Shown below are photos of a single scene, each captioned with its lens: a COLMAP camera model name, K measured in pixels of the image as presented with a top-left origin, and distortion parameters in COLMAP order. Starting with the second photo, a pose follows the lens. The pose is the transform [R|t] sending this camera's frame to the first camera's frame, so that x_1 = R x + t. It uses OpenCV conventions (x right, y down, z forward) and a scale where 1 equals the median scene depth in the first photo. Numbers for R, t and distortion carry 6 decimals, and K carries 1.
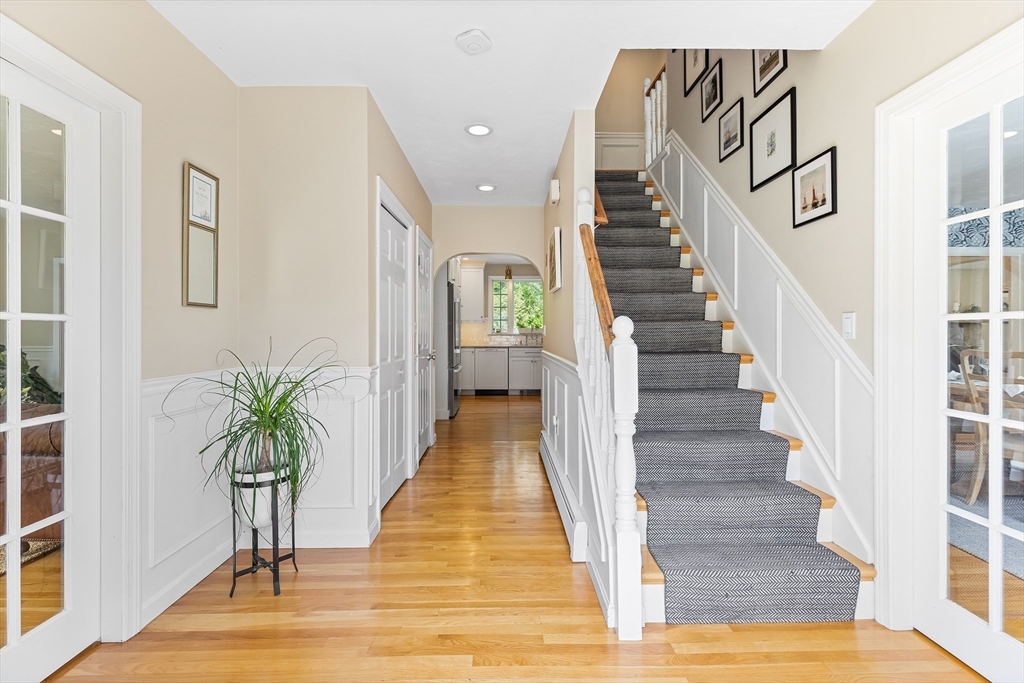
lens RADIAL K [[462.6, 0, 512.6], [0, 462.6, 336.0], [0, 0, 1]] dist [0.003815, -0.000831]
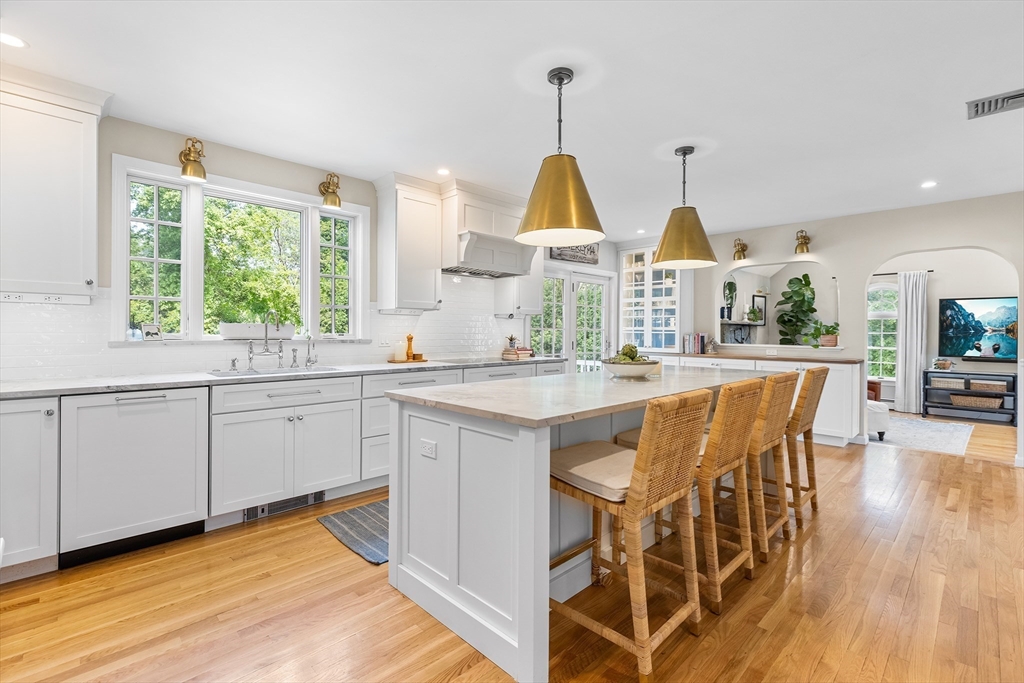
lens RADIAL K [[462.6, 0, 512.4], [0, 462.6, 336.4], [0, 0, 1]] dist [0.003815, -0.000831]
pose [[0.725621, 0.000997, 0.688094, -0.075231], [-0.009014, 0.999927, 0.008057, -0.012213], [-0.688036, -0.012048, 0.725577, 0.627544]]
